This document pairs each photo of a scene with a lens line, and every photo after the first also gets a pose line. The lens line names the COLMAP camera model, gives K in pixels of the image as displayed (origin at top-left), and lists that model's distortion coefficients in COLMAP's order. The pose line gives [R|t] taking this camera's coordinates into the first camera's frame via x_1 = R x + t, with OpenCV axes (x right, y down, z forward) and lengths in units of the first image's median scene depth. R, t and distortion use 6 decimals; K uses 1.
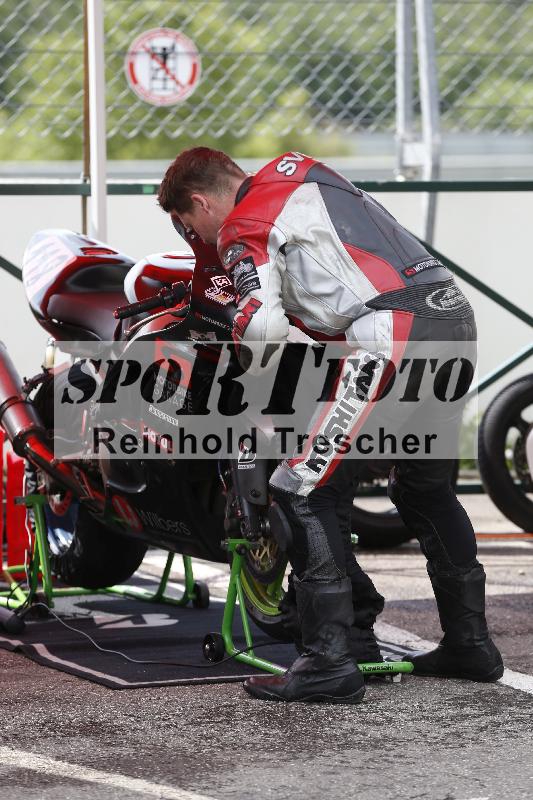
lens RADIAL K [[4701.0, 0, 267.3], [0, 4701.0, 400.9], [0, 0, 1]] dist [2.094455, 0.000000]
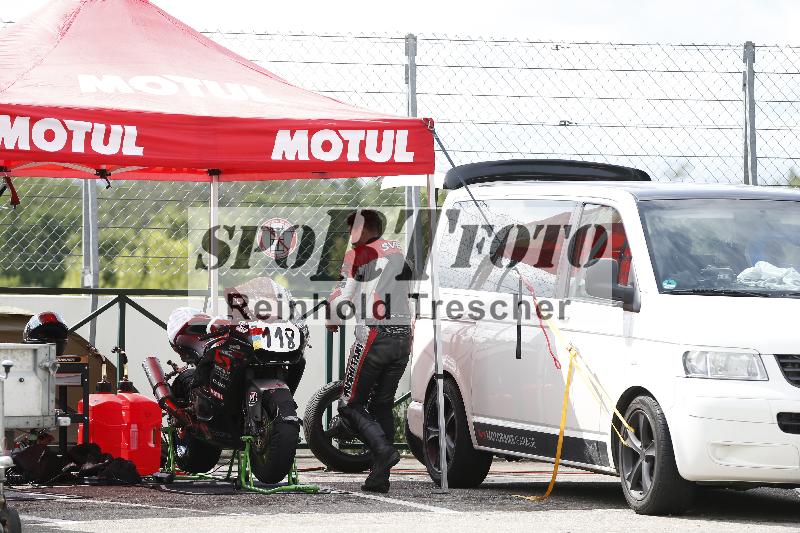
lens RADIAL K [[4701.0, 0, 399.4], [0, 4701.0, 266.2], [0, 0, 1]] dist [2.094455, 0.000000]
pose [[0.998658, 0.013521, -0.050001, 0.165049], [-0.017306, 0.996953, -0.076058, 0.109953], [0.048821, 0.076822, 0.995849, -1.174038]]
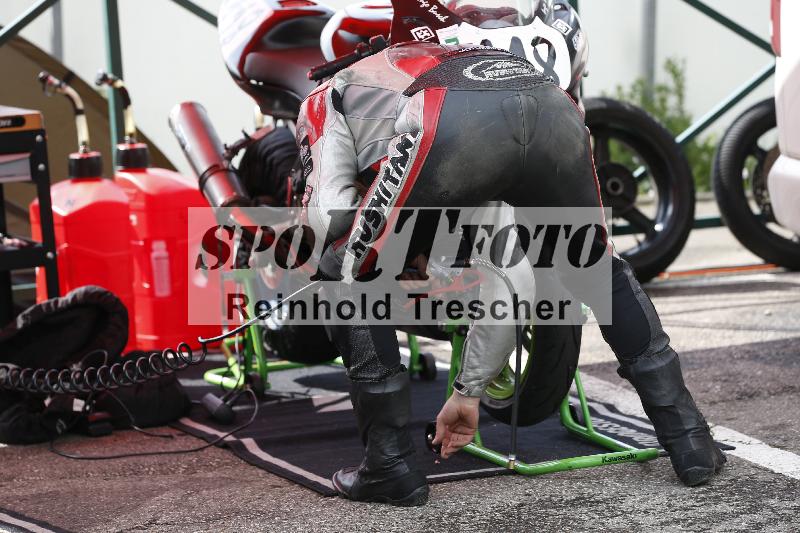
lens RADIAL K [[3799.2, 0, 381.2], [0, 3799.2, 257.2], [0, 0, 1]] dist [0.948063, 0.000000]
pose [[0.997868, -0.051224, -0.040454, 0.008591], [0.052926, 0.997707, 0.042192, -0.012696], [0.038200, -0.044243, 0.998290, 0.250298]]
